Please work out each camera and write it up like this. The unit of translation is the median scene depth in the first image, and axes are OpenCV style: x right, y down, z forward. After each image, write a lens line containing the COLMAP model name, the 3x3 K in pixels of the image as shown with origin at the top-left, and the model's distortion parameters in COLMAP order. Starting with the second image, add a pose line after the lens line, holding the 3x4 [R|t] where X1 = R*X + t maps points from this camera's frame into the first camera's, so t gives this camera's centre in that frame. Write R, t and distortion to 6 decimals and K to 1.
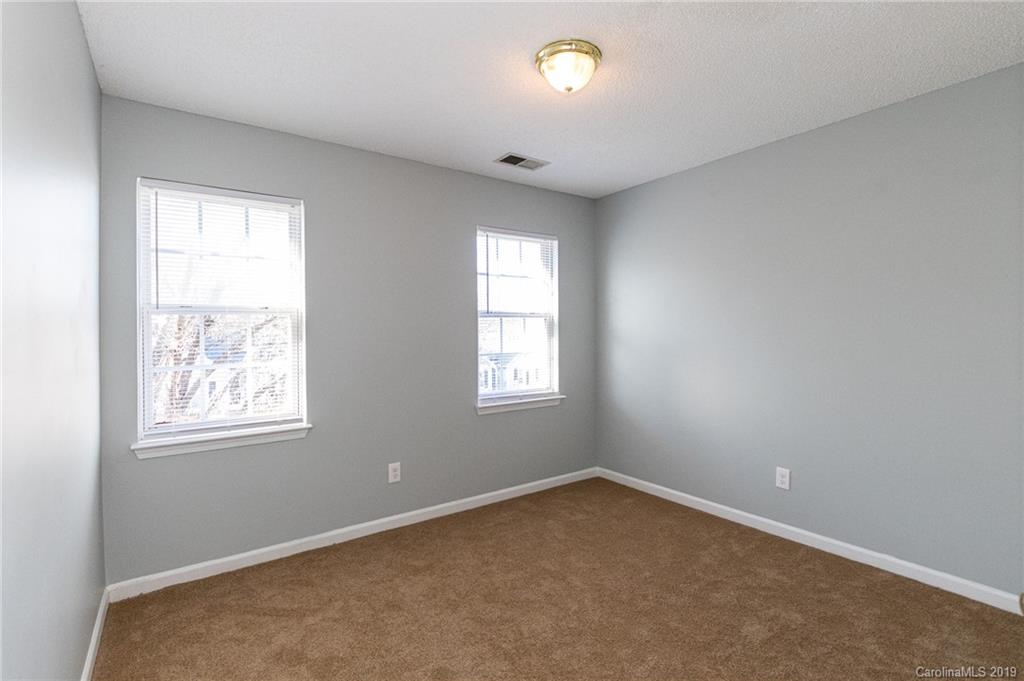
lens RADIAL K [[479.6, 0, 514.6], [0, 479.6, 334.9], [0, 0, 1]] dist [-0.002498, 0.000644]
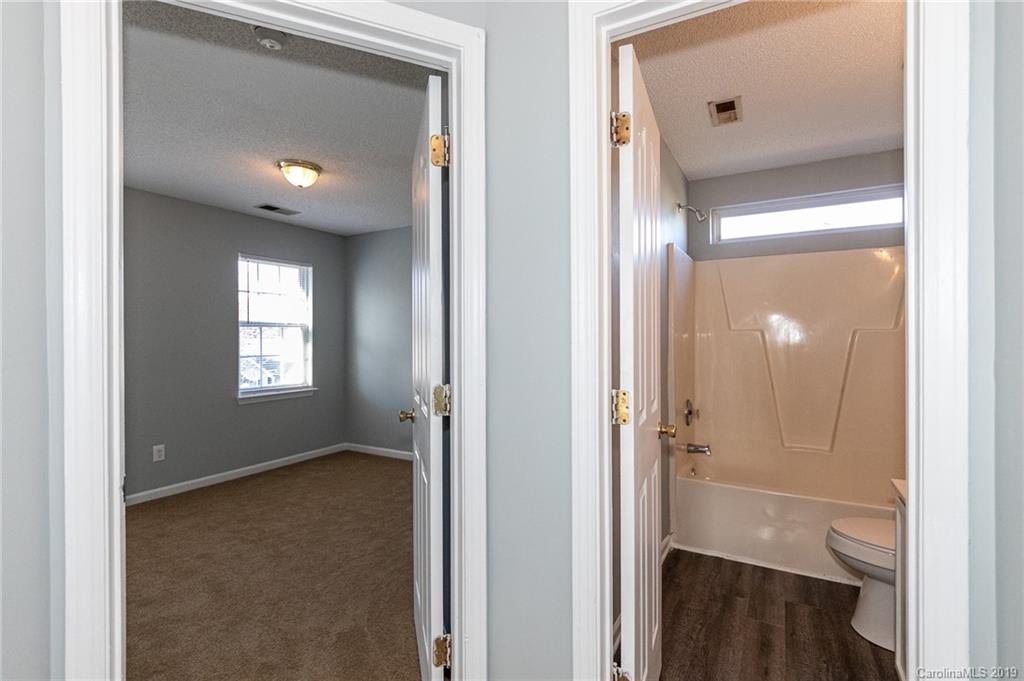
lens RADIAL K [[479.6, 0, 514.6], [0, 479.6, 334.9], [0, 0, 1]] dist [-0.002498, 0.000644]
pose [[0.910989, 0.004485, 0.412406, 0.064353], [0.001328, 0.999904, -0.013809, 0.002930], [-0.412428, 0.013127, 0.910896, -0.444224]]
